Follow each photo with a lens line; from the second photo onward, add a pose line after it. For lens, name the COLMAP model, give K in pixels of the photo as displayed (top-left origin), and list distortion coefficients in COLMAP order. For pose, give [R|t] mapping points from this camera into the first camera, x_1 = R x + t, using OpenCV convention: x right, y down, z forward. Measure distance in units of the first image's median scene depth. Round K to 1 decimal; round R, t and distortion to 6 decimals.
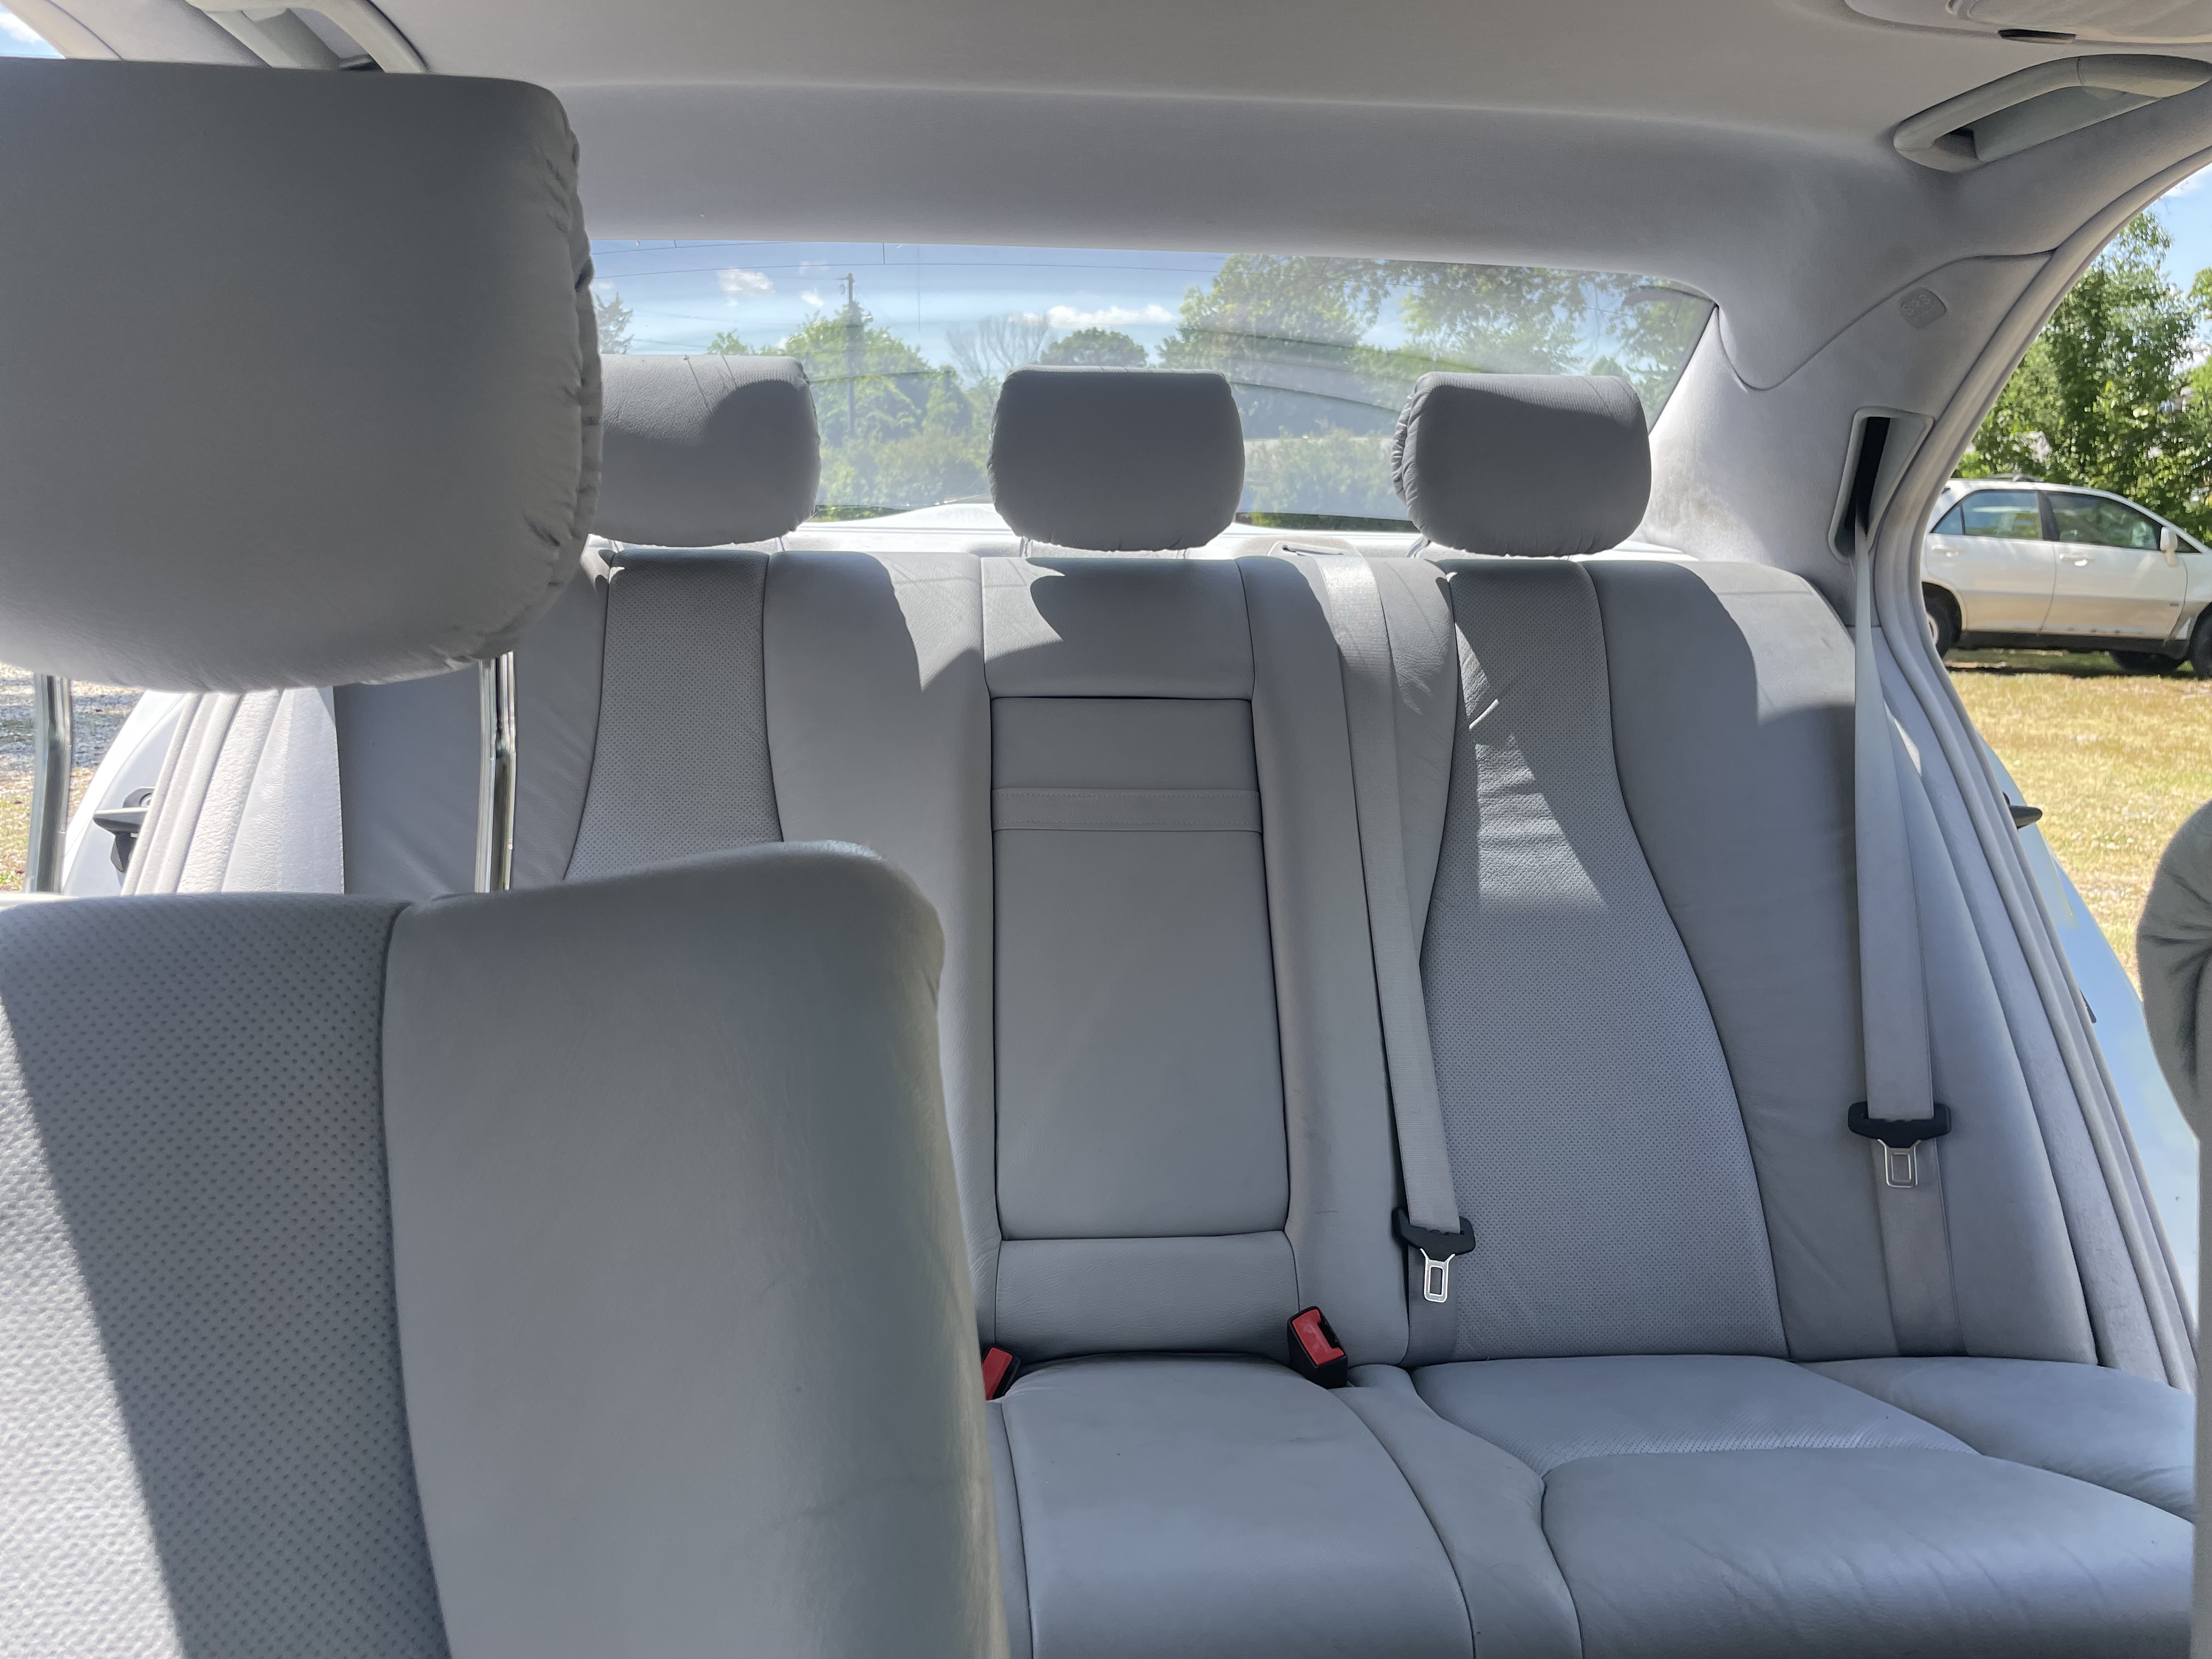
lens RADIAL K [[1624.7, 0, 1105.3], [0, 1624.7, 793.9], [0, 0, 1]] dist [0.061574, -0.110001]
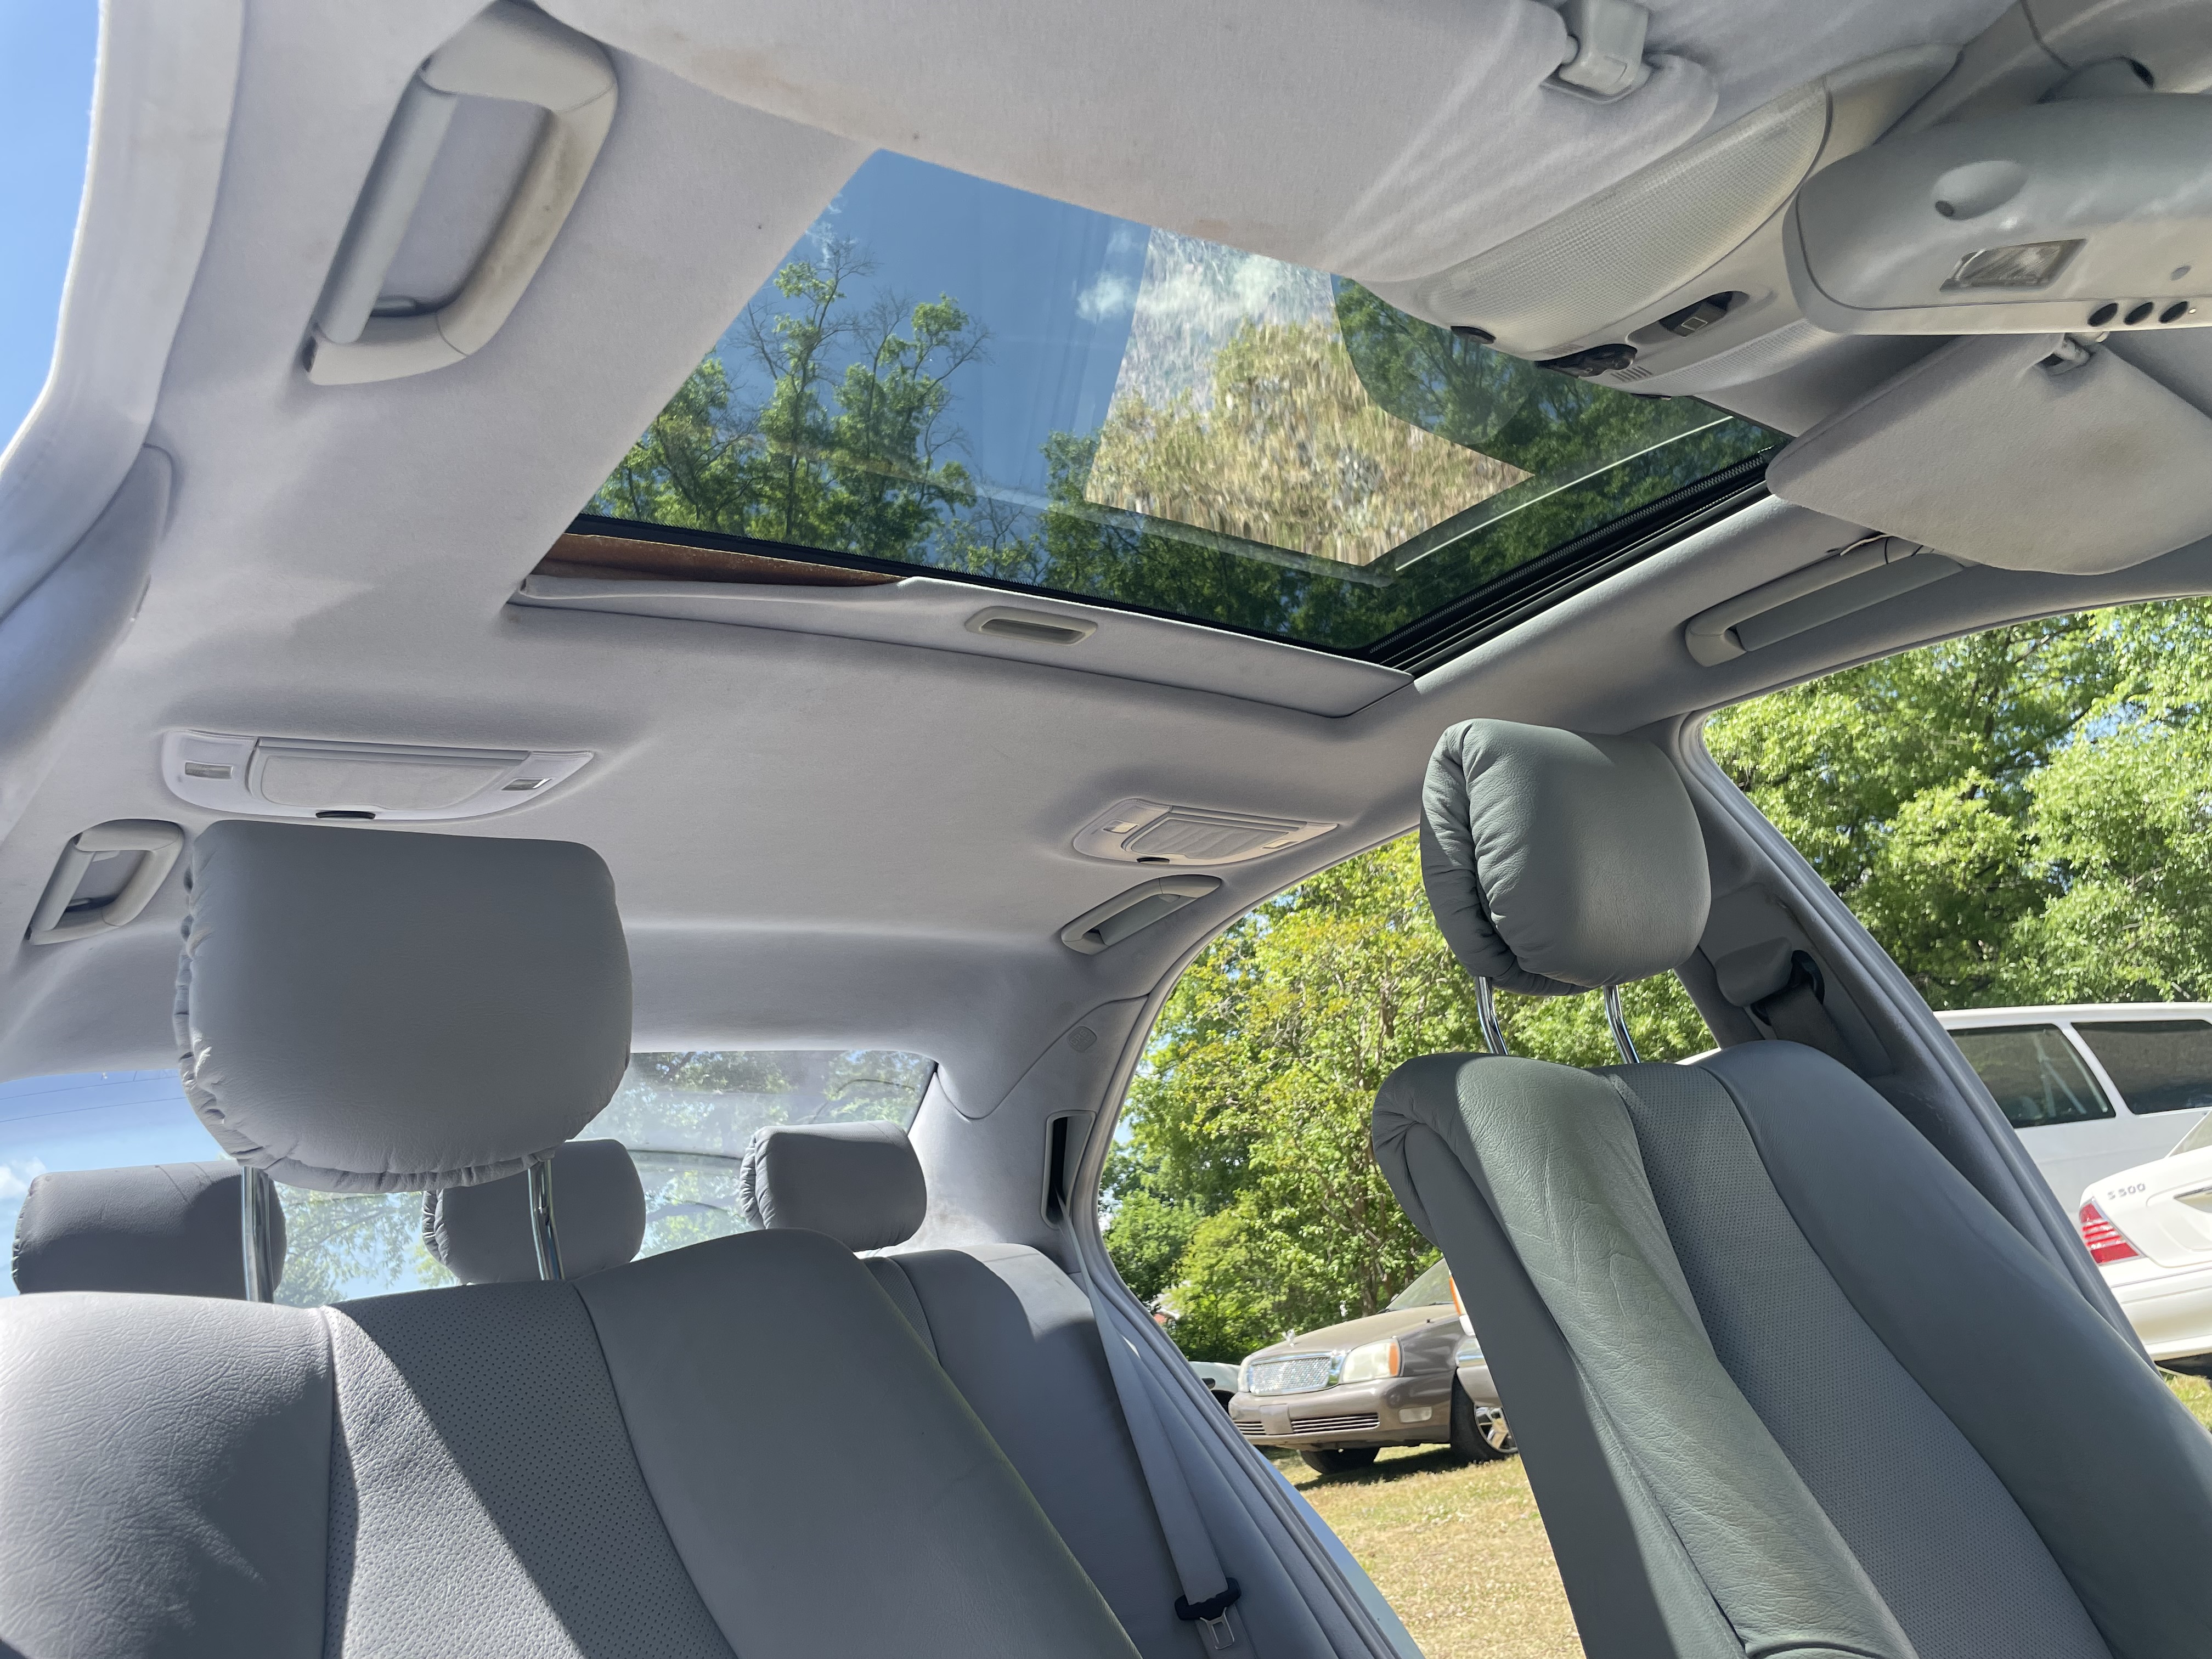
lens RADIAL K [[1678.0, 0, 1119.1], [0, 1678.0, 832.3], [0, 0, 1]] dist [0.076123, -0.125115]
pose [[0.829371, 0.010631, 0.558597, -0.368952], [0.273707, 0.863889, -0.422825, 0.220107], [-0.487060, 0.503571, 0.713574, -0.290812]]
